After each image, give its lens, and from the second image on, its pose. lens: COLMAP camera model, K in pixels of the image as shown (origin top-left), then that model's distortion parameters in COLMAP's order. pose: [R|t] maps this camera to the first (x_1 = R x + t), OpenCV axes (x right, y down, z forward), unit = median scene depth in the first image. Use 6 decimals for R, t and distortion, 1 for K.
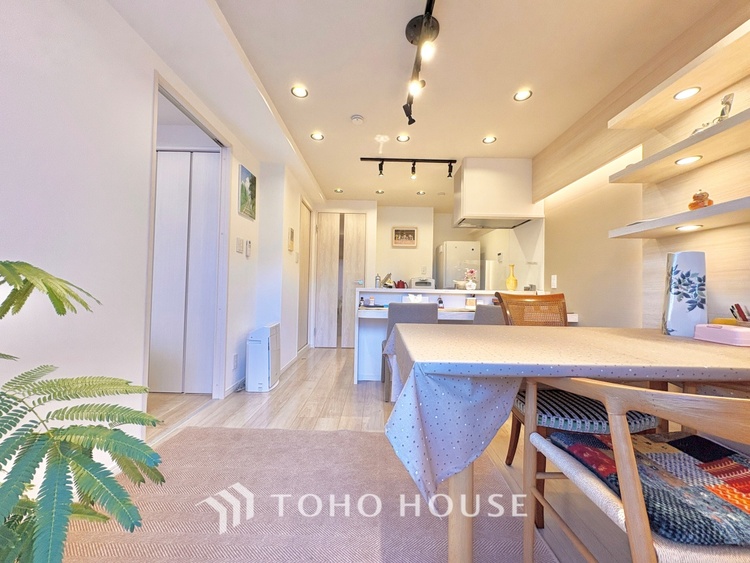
lens RADIAL K [[298.2, 0, 376.1], [0, 298.2, 281.5], [0, 0, 1]] dist [-0.000547, 0.000164]
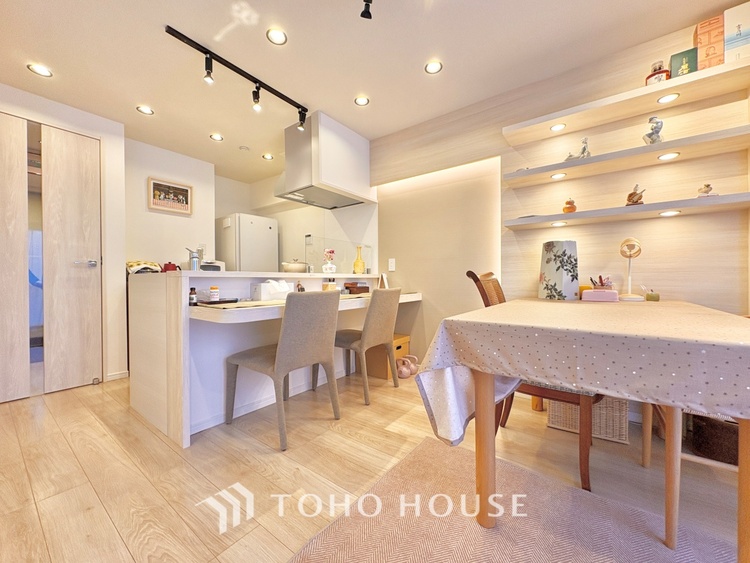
lens RADIAL K [[298.2, 0, 376.1], [0, 298.2, 281.5], [0, 0, 1]] dist [-0.000547, 0.000164]
pose [[0.593234, -0.028434, 0.804528, -0.275758], [-0.002404, 0.999309, 0.037090, 0.019415], [-0.805027, -0.023938, 0.592756, 0.381915]]
